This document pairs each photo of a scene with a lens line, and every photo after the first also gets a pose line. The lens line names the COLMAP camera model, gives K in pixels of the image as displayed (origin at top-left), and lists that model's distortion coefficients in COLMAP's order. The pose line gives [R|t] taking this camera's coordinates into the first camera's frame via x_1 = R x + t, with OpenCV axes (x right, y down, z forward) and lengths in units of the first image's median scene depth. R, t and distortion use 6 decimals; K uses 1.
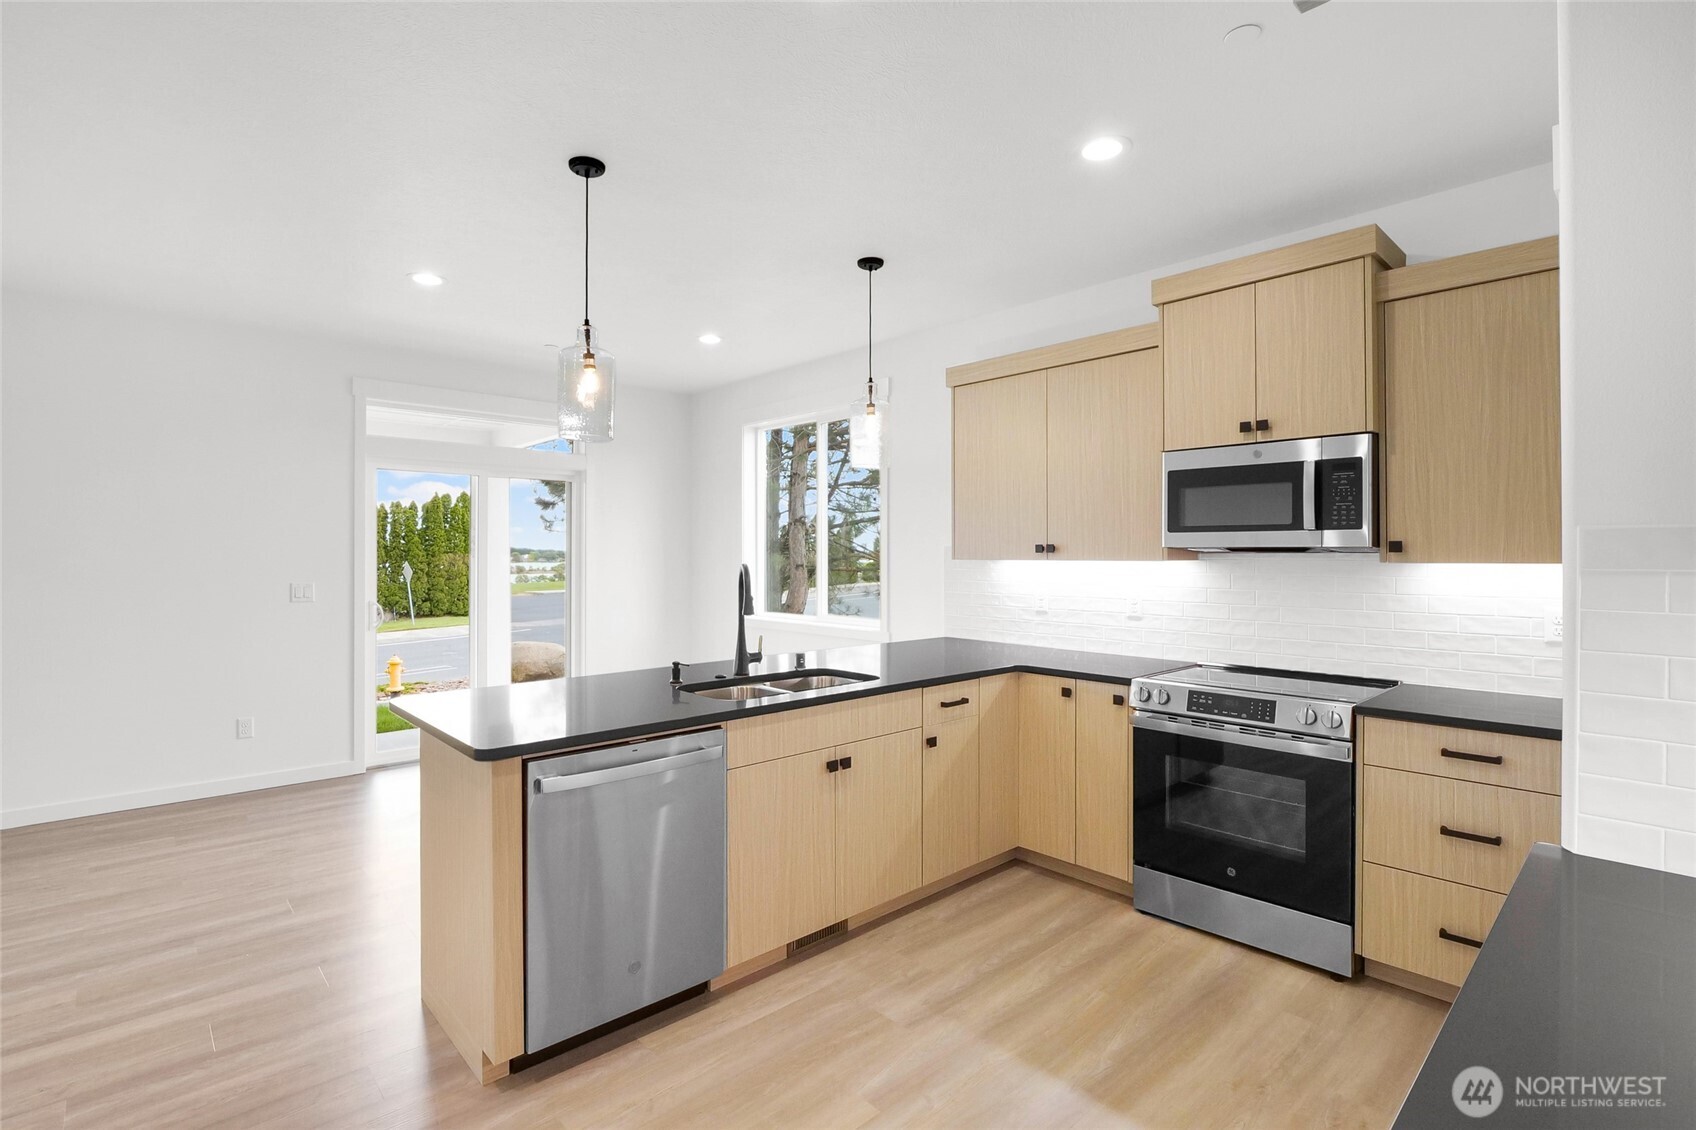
lens RADIAL K [[790.1, 0, 829.0], [0, 790.1, 549.9], [0, 0, 1]] dist [-0.003261, -0.000888]
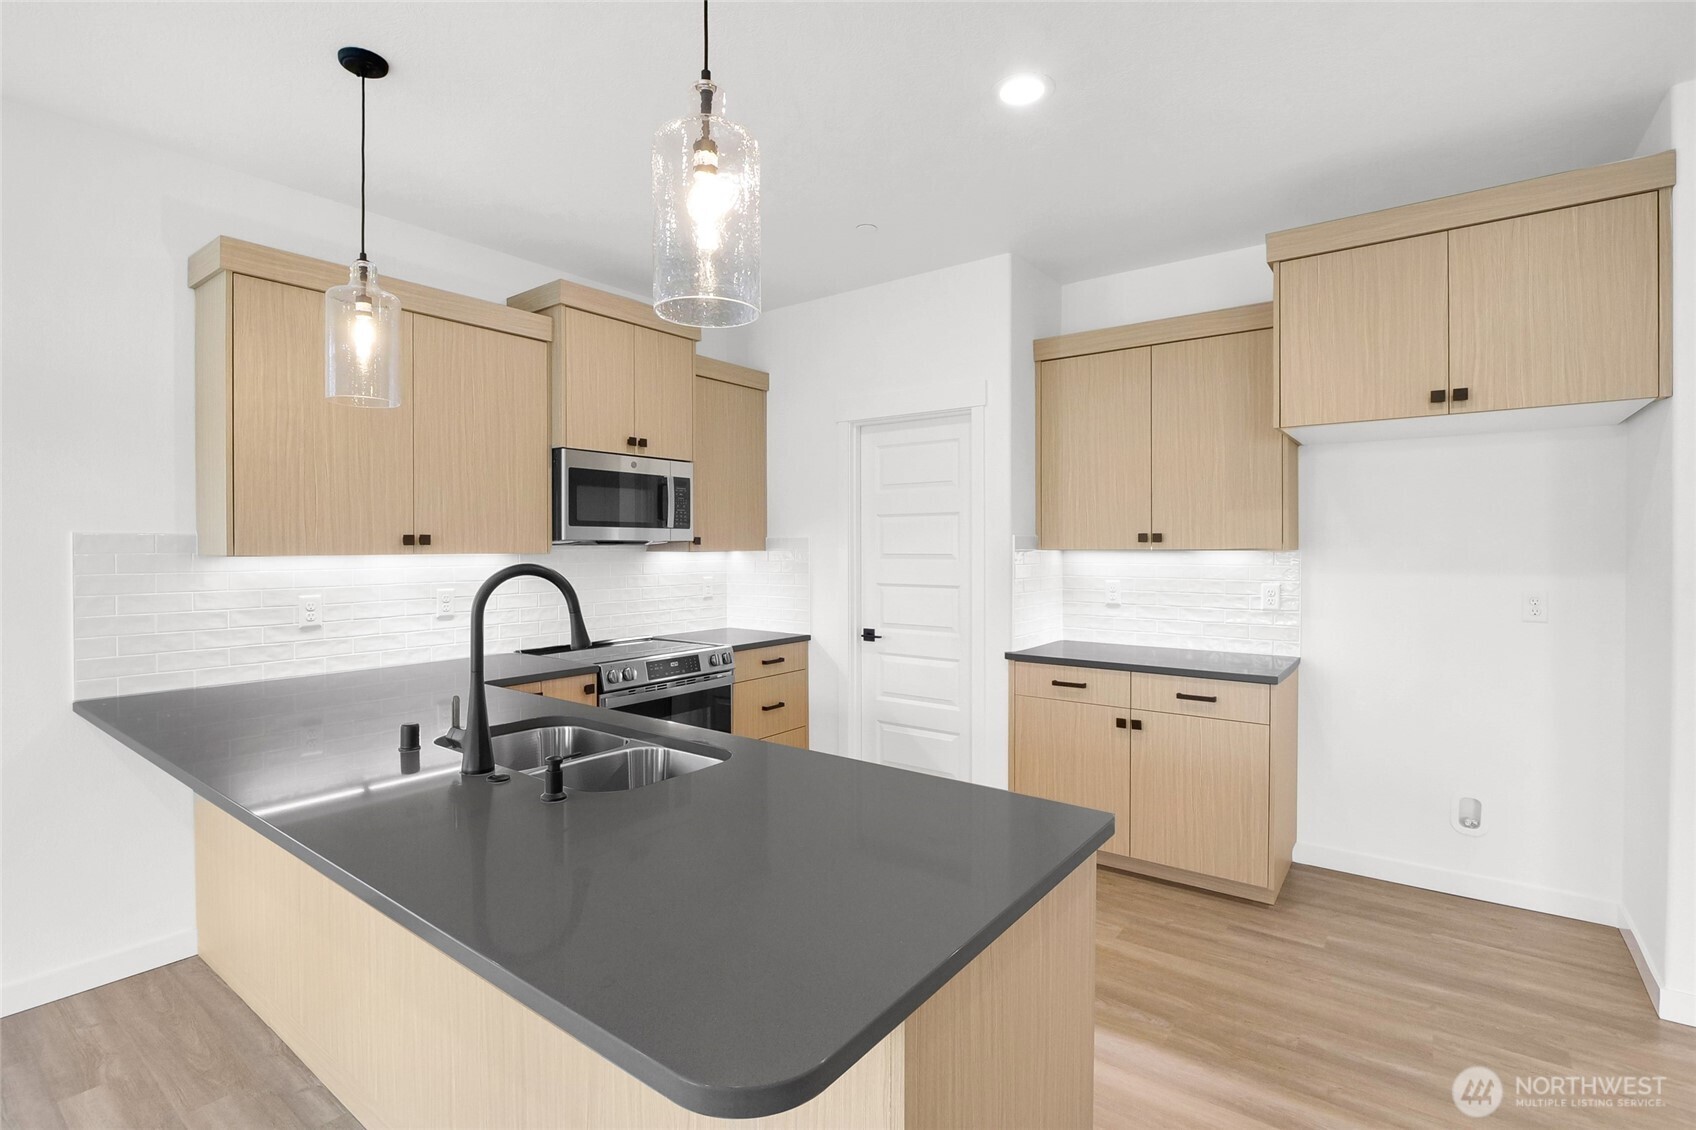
lens RADIAL K [[790.1, 0, 829.0], [0, 790.1, 549.9], [0, 0, 1]] dist [-0.003261, -0.000888]
pose [[-0.171439, -0.008240, 0.985160, -0.747013], [-0.004011, 0.999963, 0.007666, 0.000508], [-0.985186, -0.002637, -0.171466, 0.941462]]
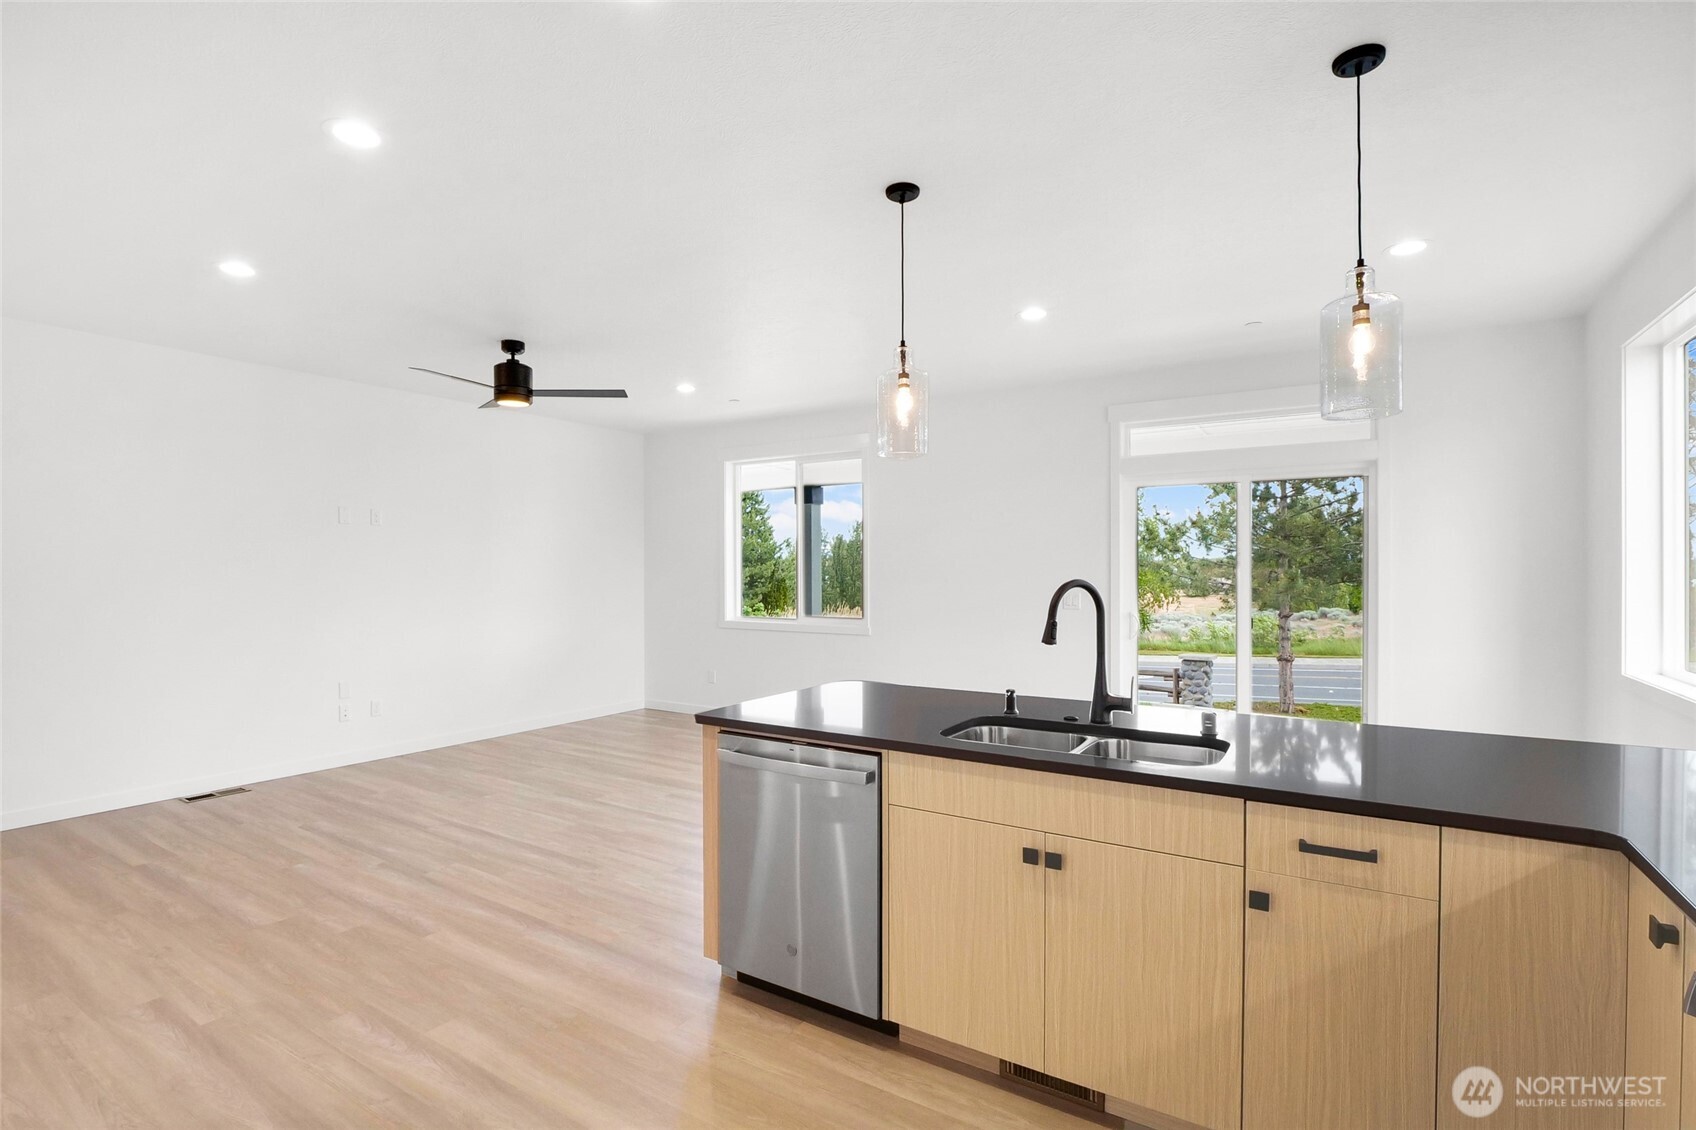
lens RADIAL K [[819.7, 0, 848.0], [0, 819.7, 565.0], [0, 0, 1]] dist [-0.003473, -0.000538]
pose [[0.266462, -0.000184, -0.963845, 0.661316], [0.008327, 0.999963, 0.002111, -0.001249], [0.963809, -0.008588, 0.266454, 0.600551]]
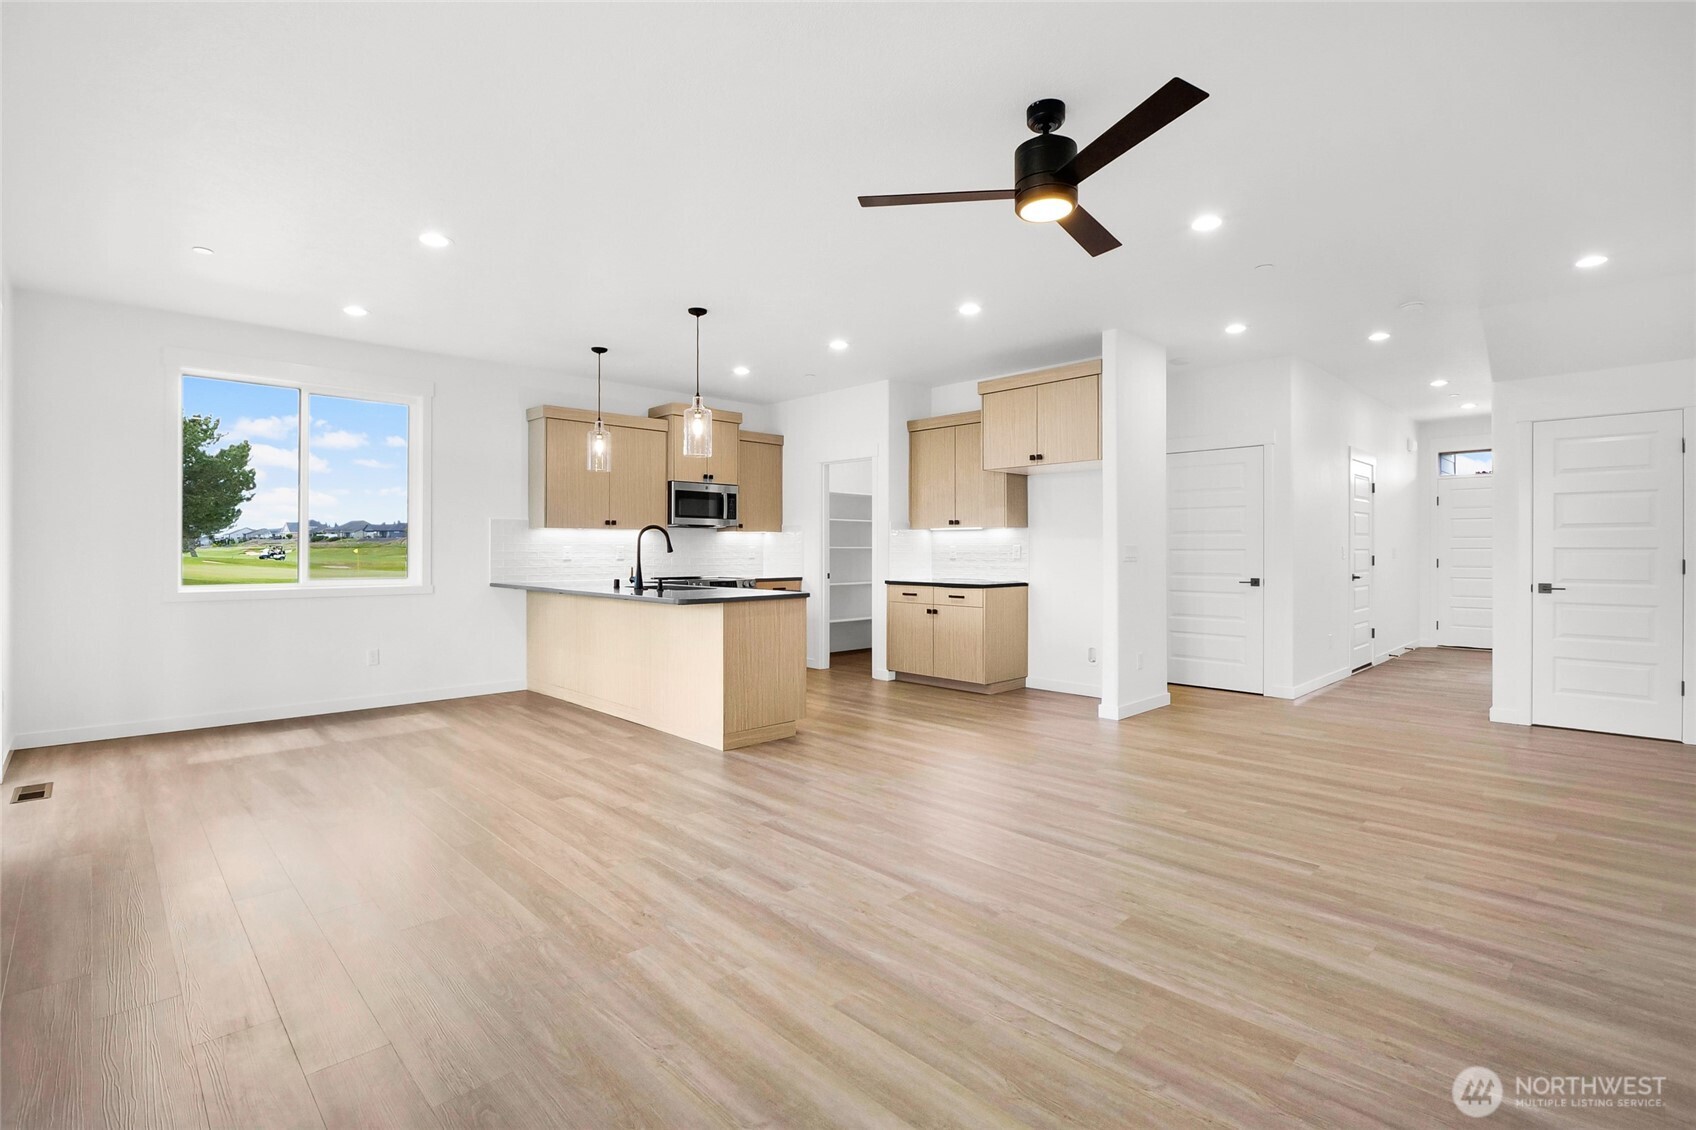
lens RADIAL K [[790.1, 0, 829.0], [0, 790.1, 549.9], [0, 0, 1]] dist [-0.003261, -0.000888]
pose [[-0.011422, -0.000901, 0.999934, -2.037685], [-0.006522, 0.999978, 0.000826, 0.073320], [-0.999913, -0.006512, -0.011428, 0.660687]]
